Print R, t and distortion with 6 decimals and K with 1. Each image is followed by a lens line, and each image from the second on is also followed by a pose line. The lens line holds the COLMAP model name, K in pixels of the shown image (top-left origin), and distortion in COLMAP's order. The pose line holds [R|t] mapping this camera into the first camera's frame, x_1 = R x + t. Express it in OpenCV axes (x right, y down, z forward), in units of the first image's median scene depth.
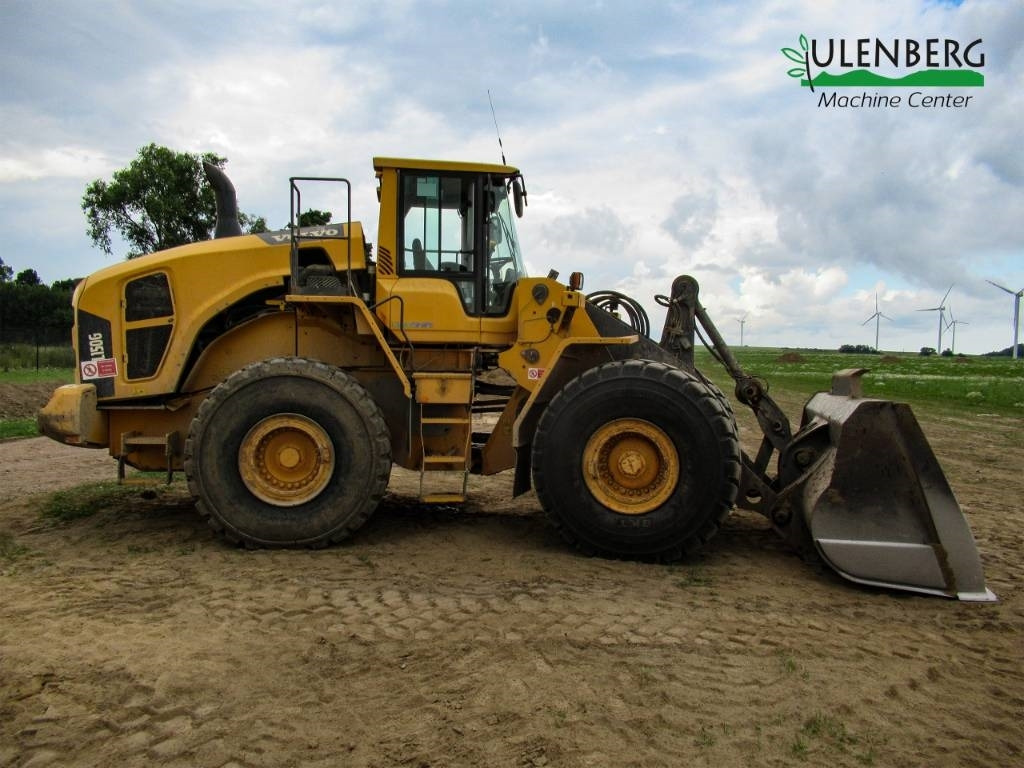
lens RADIAL K [[706.1, 0, 512.0], [0, 706.1, 347.9], [0, 0, 1]] dist [0.005241, -0.001767]
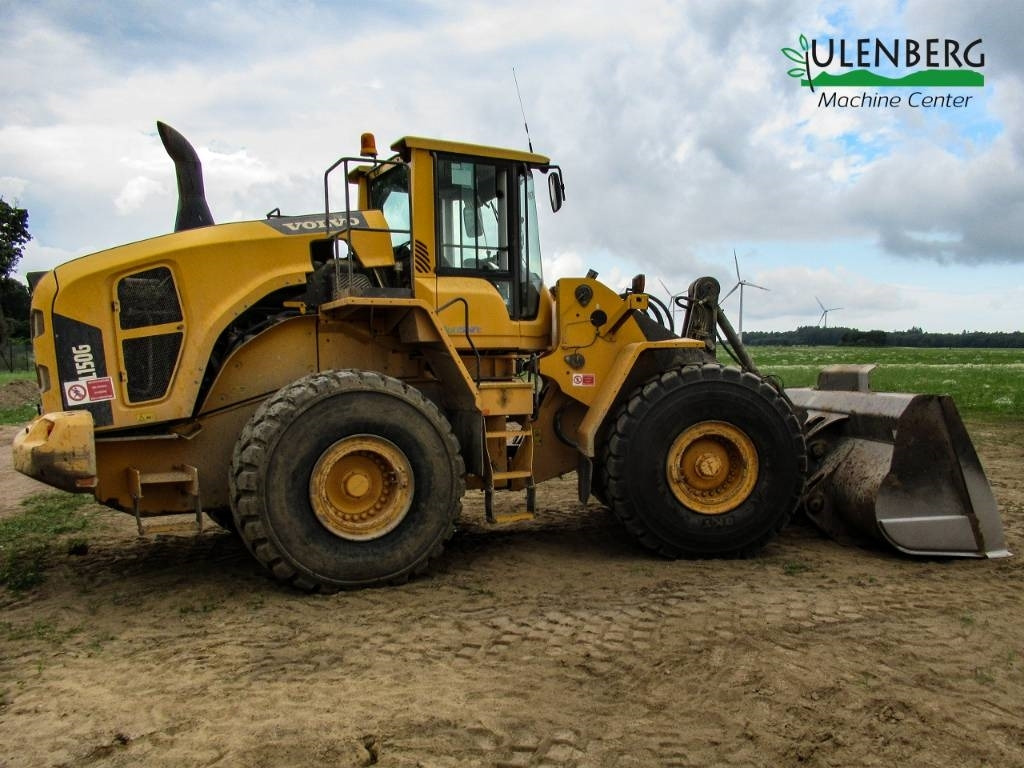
lens RADIAL K [[831.3, 0, 512.0], [0, 831.3, 384.0], [0, 0, 1]] dist [0.000631, 0.001661]
pose [[0.936771, -0.032764, 0.348407, -0.477007], [0.015048, 0.998458, 0.053435, -0.020130], [-0.349620, -0.044813, 0.935819, -0.016542]]
